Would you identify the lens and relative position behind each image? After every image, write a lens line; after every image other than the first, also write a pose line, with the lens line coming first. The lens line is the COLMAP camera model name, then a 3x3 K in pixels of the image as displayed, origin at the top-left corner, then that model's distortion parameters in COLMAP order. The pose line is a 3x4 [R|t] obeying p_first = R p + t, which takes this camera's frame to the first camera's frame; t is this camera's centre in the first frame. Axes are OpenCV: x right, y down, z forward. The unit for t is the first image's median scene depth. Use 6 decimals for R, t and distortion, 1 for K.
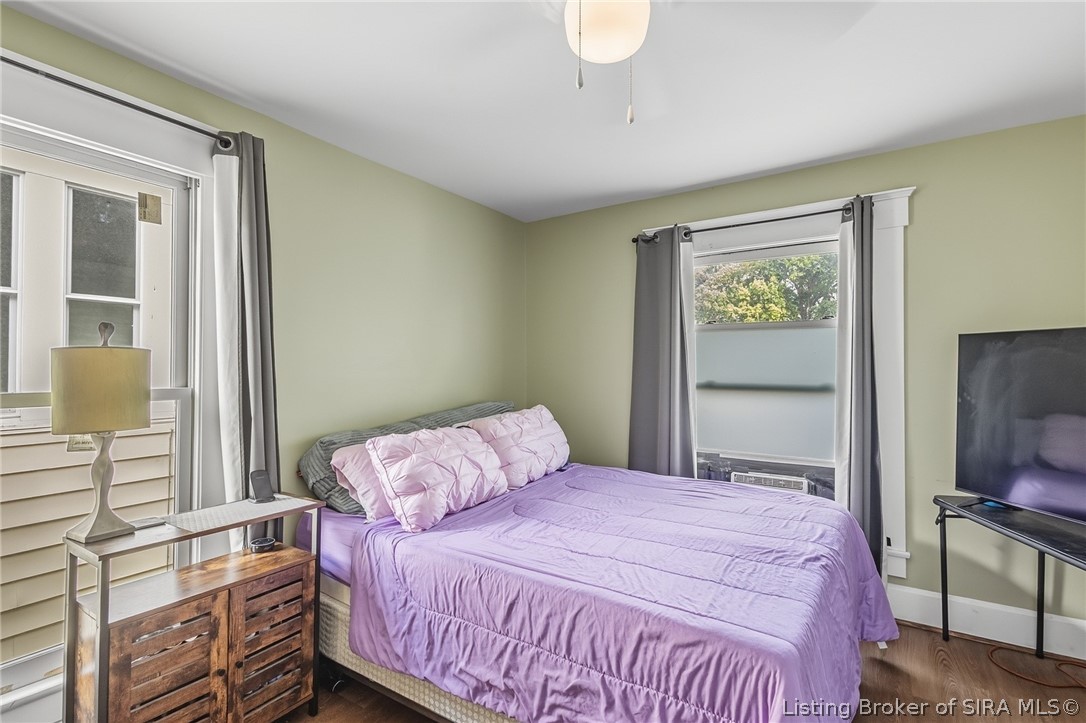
lens RADIAL K [[501.2, 0, 536.9], [0, 501.2, 362.7], [0, 0, 1]] dist [0.011812, -0.004905]
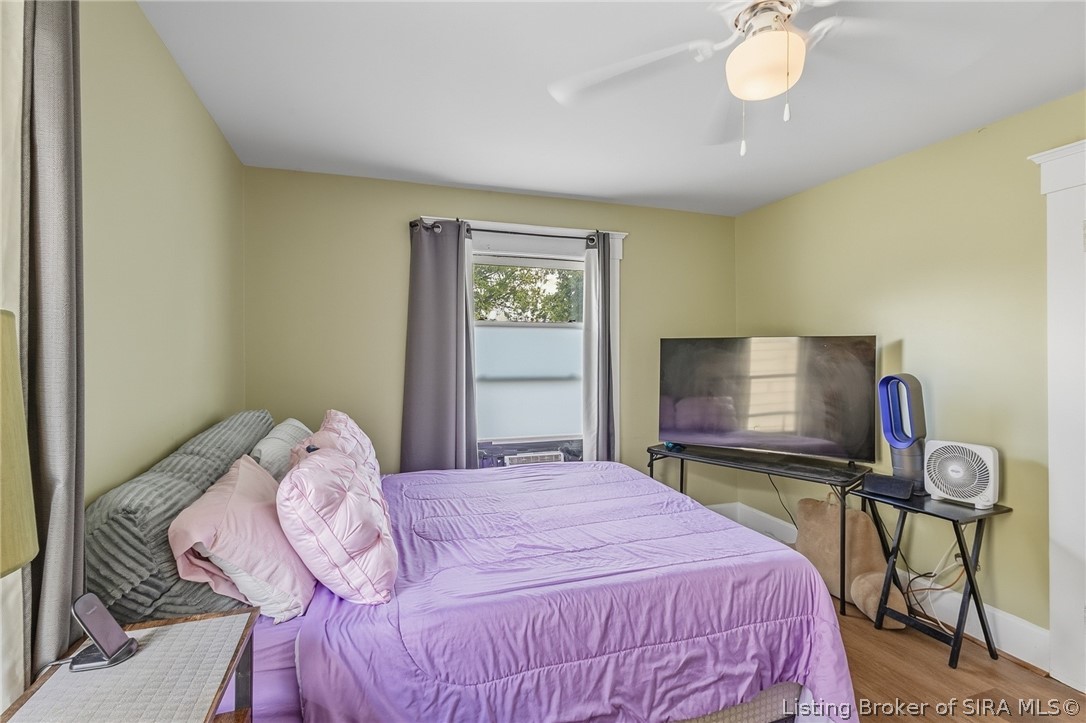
lens RADIAL K [[501.2, 0, 536.9], [0, 501.2, 362.7], [0, 0, 1]] dist [0.011812, -0.004905]
pose [[0.622476, -0.007600, 0.782602, -0.747679], [-0.001884, 0.999935, 0.011209, -0.000232], [-0.782637, -0.008452, 0.622422, 0.463671]]
